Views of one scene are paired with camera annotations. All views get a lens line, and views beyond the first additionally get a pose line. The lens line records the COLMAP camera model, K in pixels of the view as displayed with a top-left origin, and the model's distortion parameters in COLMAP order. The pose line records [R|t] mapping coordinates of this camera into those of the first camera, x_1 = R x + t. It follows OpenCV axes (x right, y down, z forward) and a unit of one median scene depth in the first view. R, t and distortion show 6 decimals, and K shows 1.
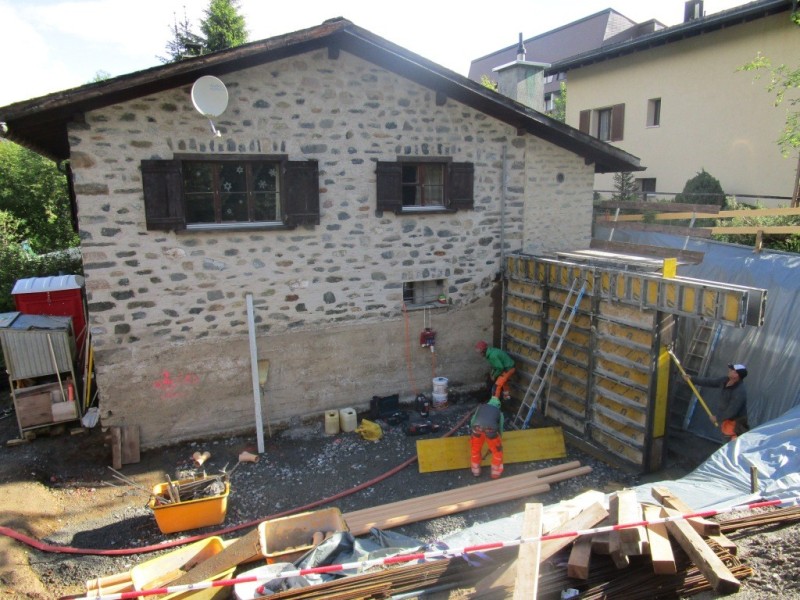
lens RADIAL K [[568.3, 0, 399.6], [0, 568.3, 301.3], [0, 0, 1]] dist [-0.031070, 0.002178]
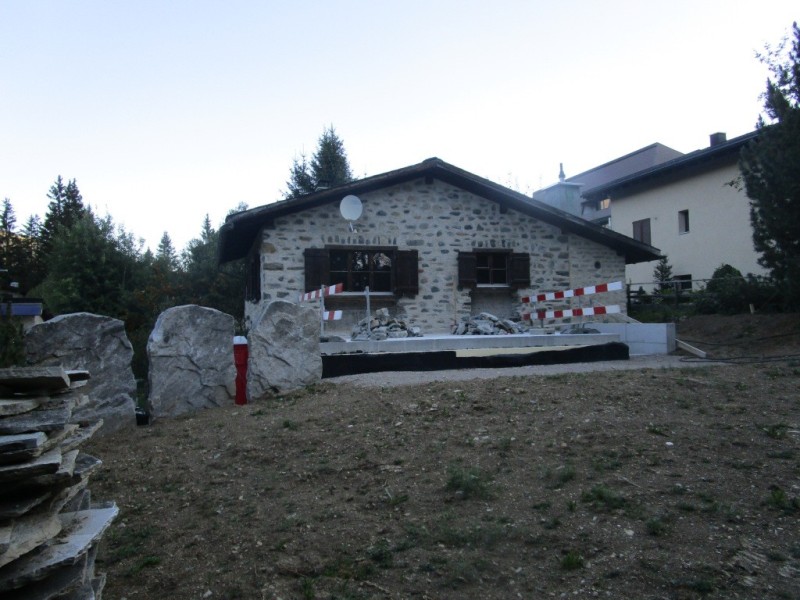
lens RADIAL K [[568.3, 0, 400.2], [0, 568.3, 301.1], [0, 0, 1]] dist [-0.031070, 0.002178]
pose [[0.992858, -0.011392, -0.118753, -0.017914], [-0.015215, 0.975209, -0.220762, 0.191101], [0.118324, 0.220992, 0.968071, -0.365017]]
